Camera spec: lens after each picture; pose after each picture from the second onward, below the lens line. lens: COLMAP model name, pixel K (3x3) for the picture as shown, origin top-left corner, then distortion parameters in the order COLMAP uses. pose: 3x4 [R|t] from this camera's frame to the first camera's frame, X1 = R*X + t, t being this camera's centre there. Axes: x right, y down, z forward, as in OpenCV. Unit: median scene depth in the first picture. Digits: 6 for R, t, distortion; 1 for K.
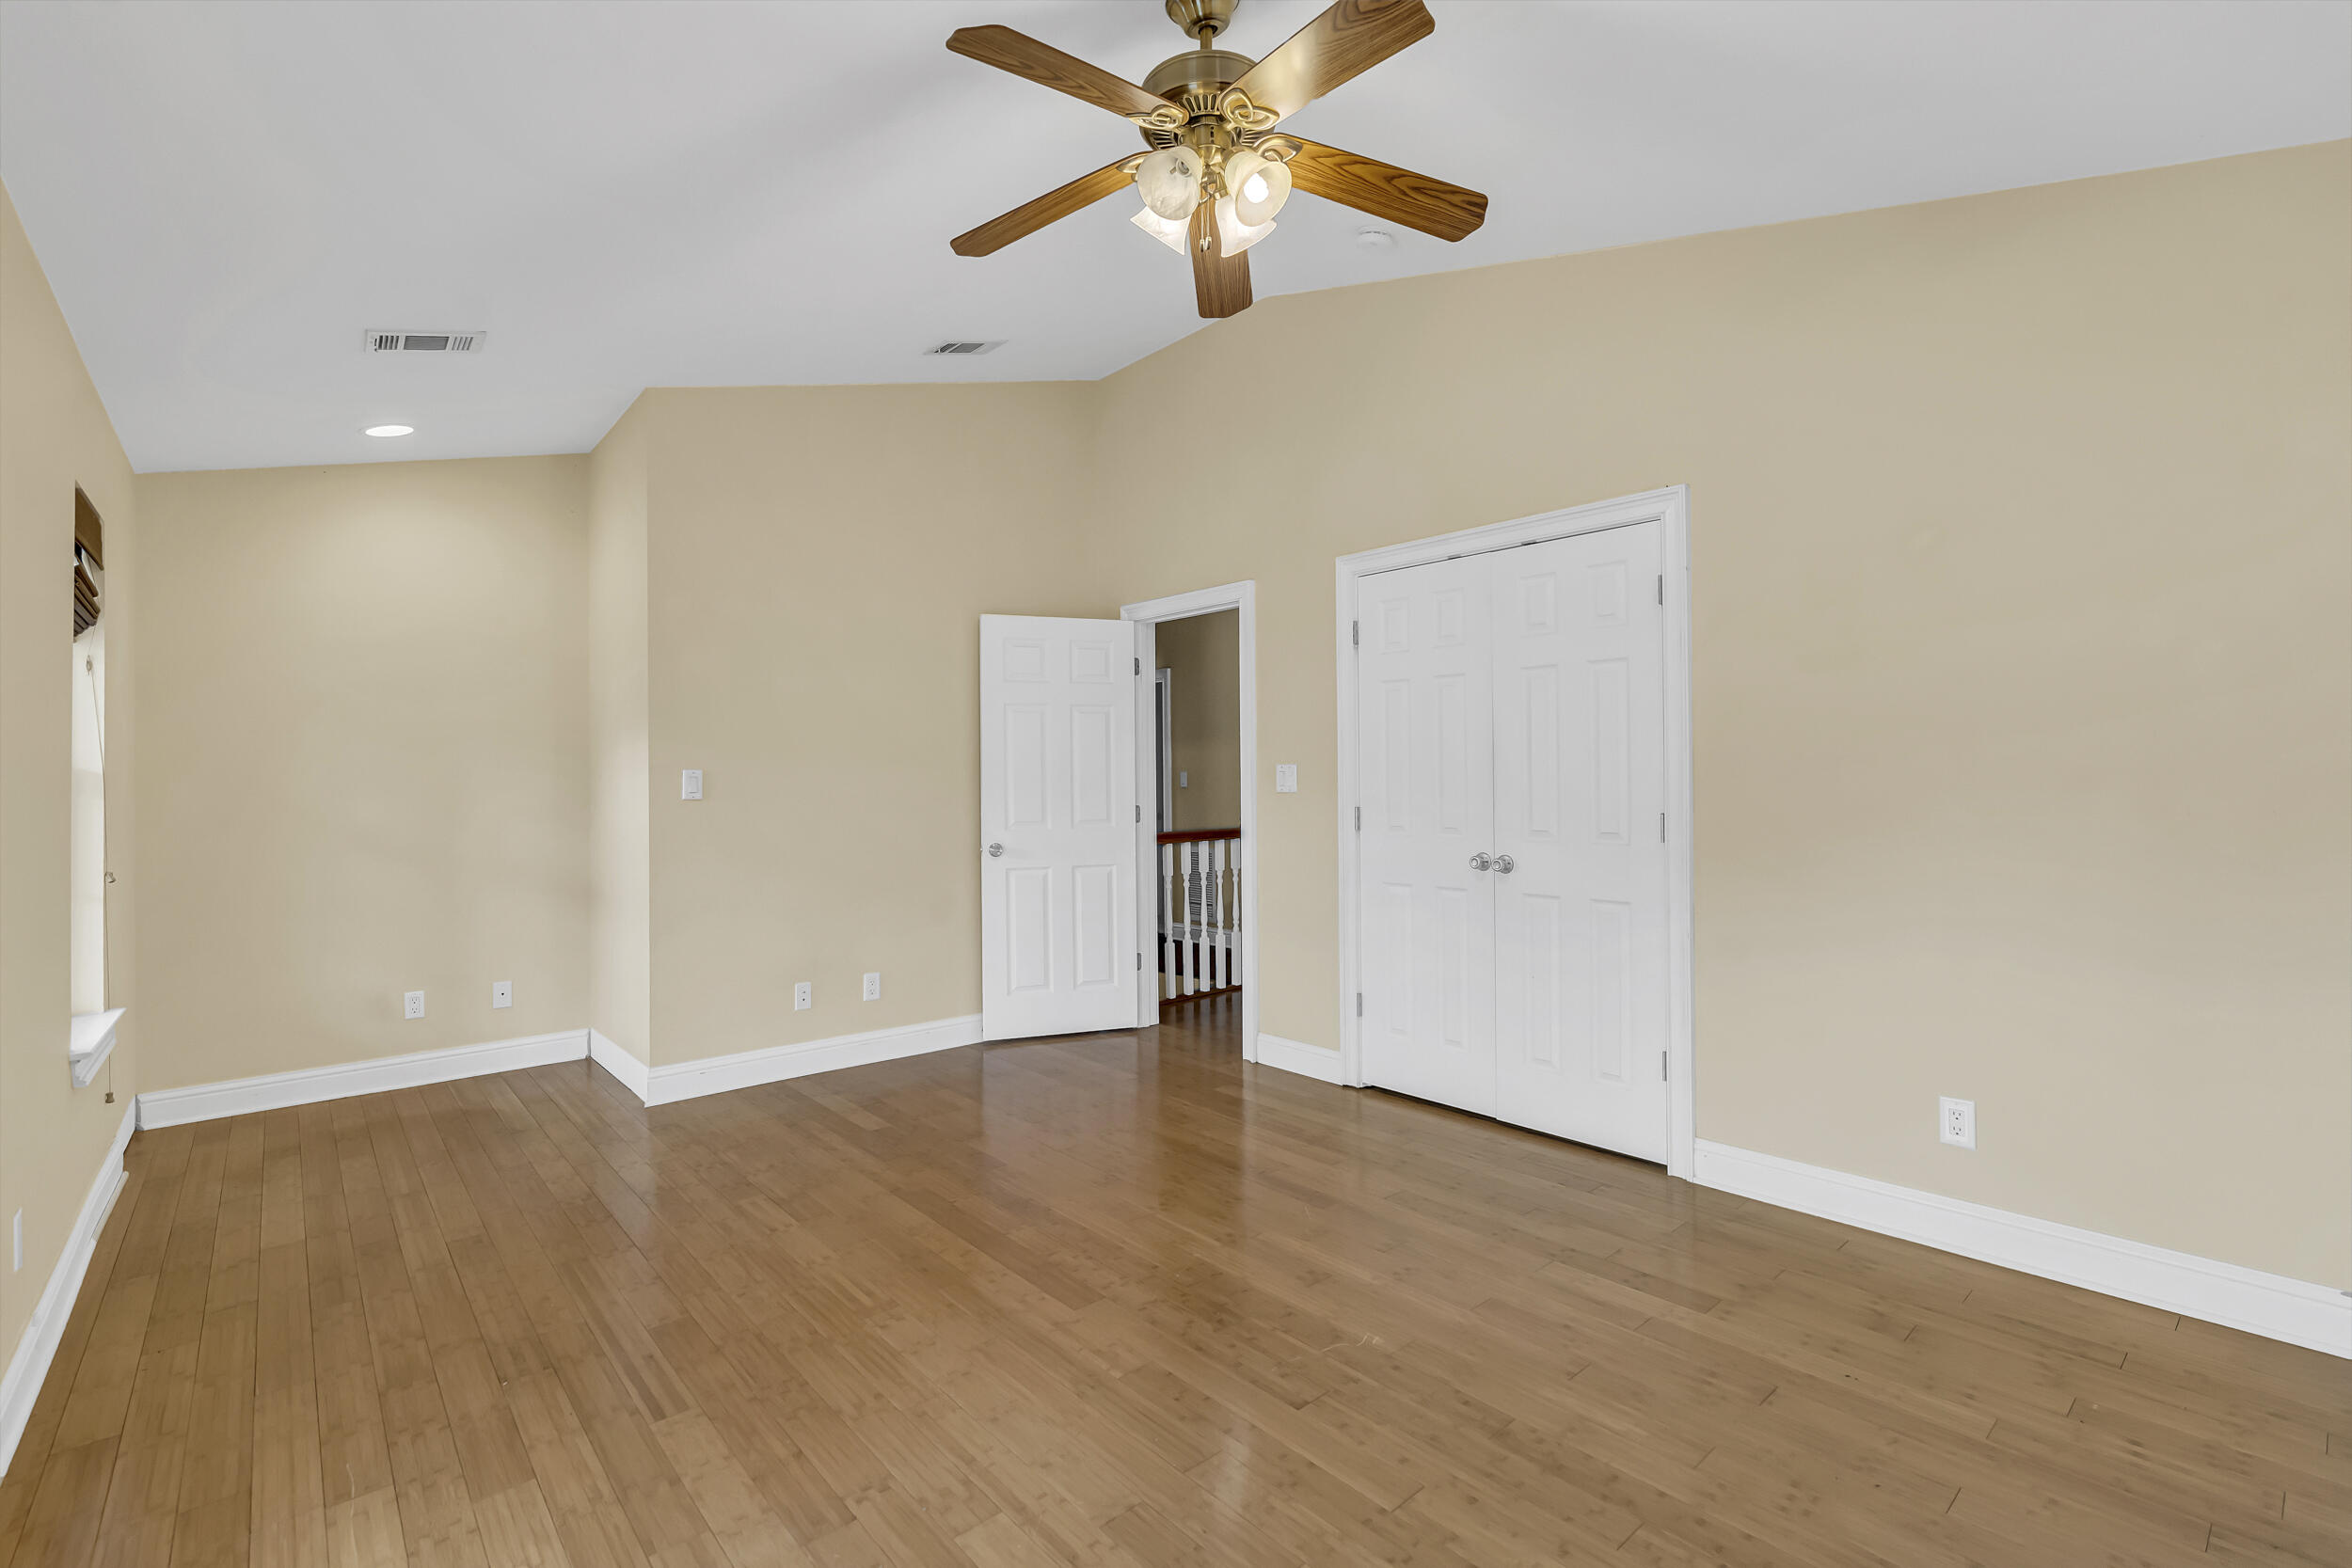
lens RADIAL K [[1099.9, 0, 1173.1], [0, 1099.9, 780.9], [0, 0, 1]] dist [-0.006234, 0.000021]
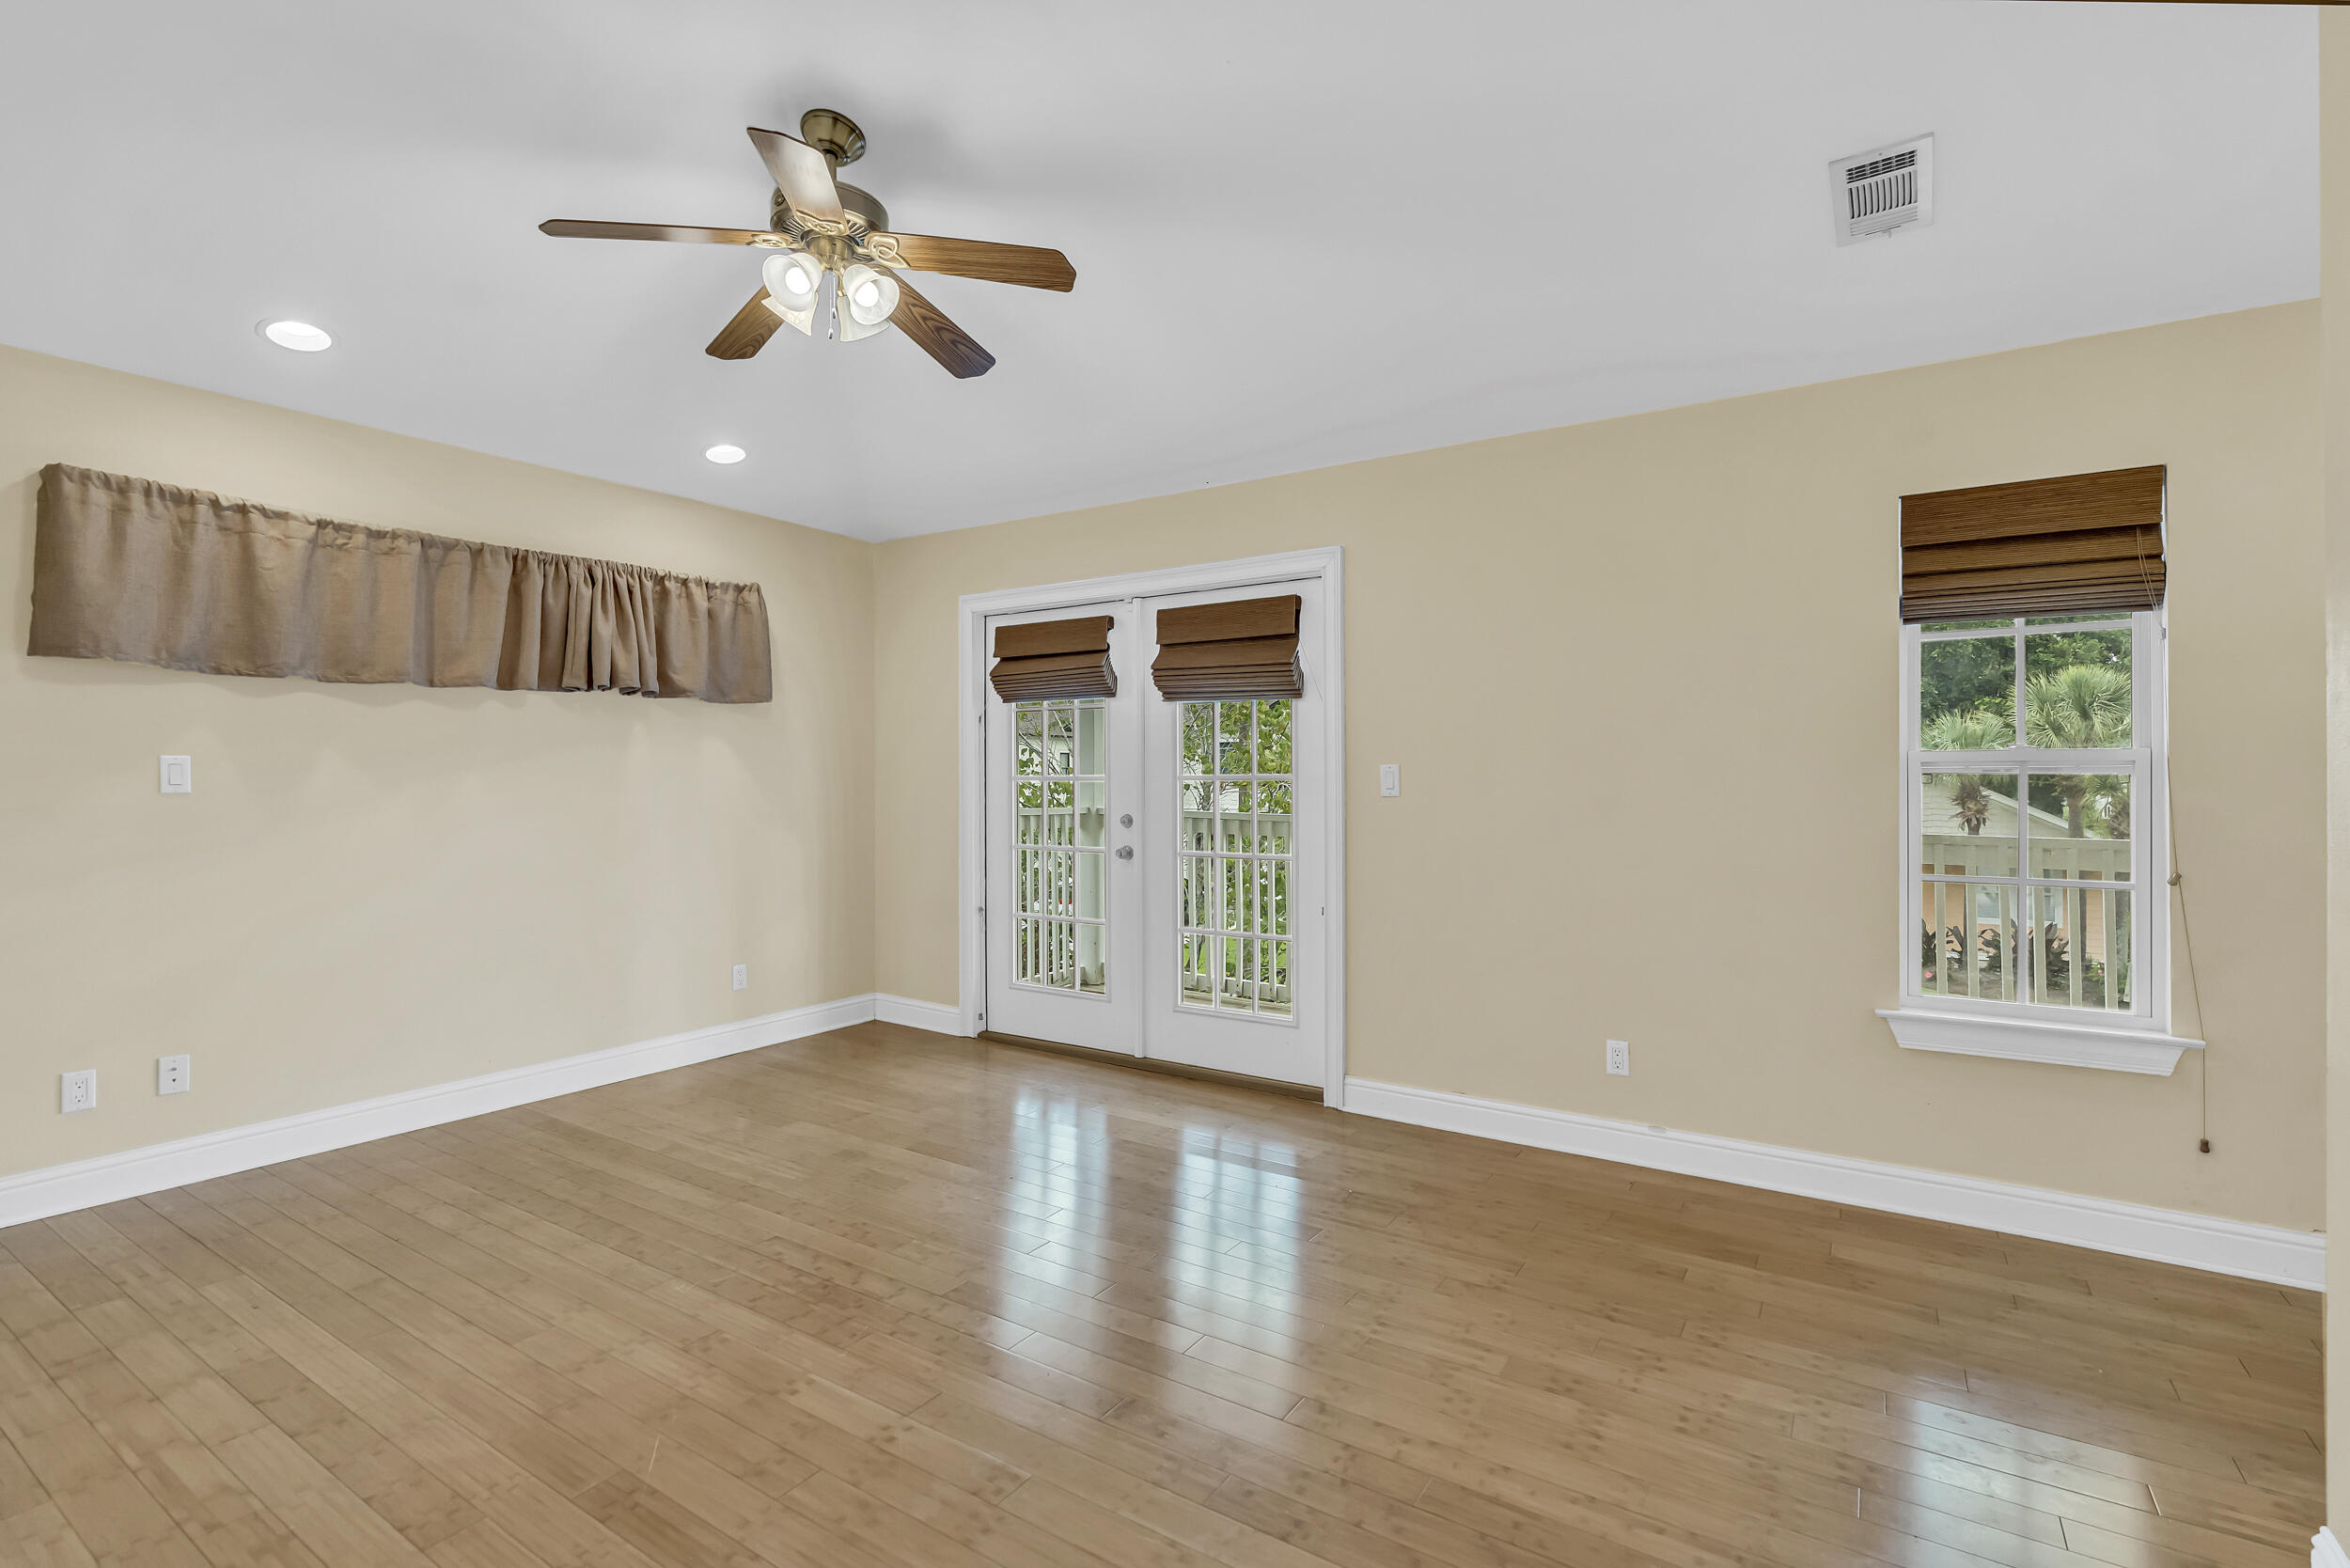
lens RADIAL K [[1099.1, 0, 1194.9], [0, 1099.1, 776.6], [0, 0, 1]] dist [-0.006234, 0.000021]
pose [[-0.957725, 0.006594, -0.287611, 0.002070], [0.008658, 0.999945, -0.005904, 0.005393], [0.287556, -0.008145, -0.957729, 2.047567]]
